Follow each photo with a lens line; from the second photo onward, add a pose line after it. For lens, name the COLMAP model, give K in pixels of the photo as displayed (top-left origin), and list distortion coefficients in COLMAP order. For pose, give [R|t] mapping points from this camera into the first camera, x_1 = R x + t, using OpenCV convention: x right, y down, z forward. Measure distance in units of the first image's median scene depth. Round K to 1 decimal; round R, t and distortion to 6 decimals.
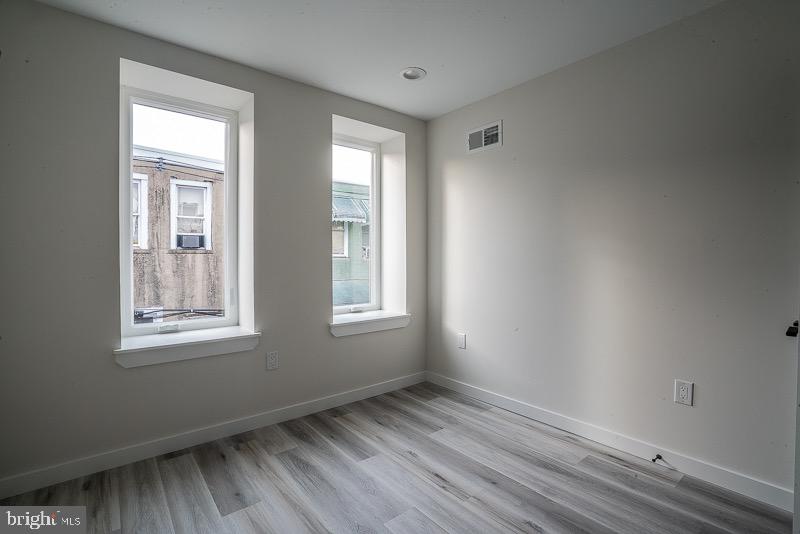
lens RADIAL K [[375.0, 0, 400.0], [0, 375.0, 267.0], [0, 0, 1]] dist [-0.045011, 0.017499]
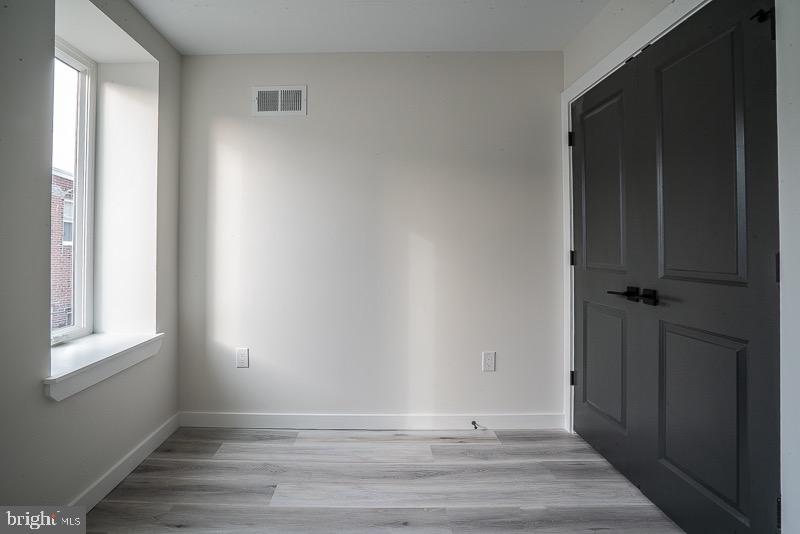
lens RADIAL K [[381.2, 0, 400.9], [0, 381.2, 245.0], [0, 0, 1]] dist [-0.051648, 0.013695]
pose [[0.638026, 0.008629, 0.769966, -0.262405], [0.018121, 0.999492, -0.026218, -0.006316], [-0.769801, 0.030681, 0.637546, 0.313360]]
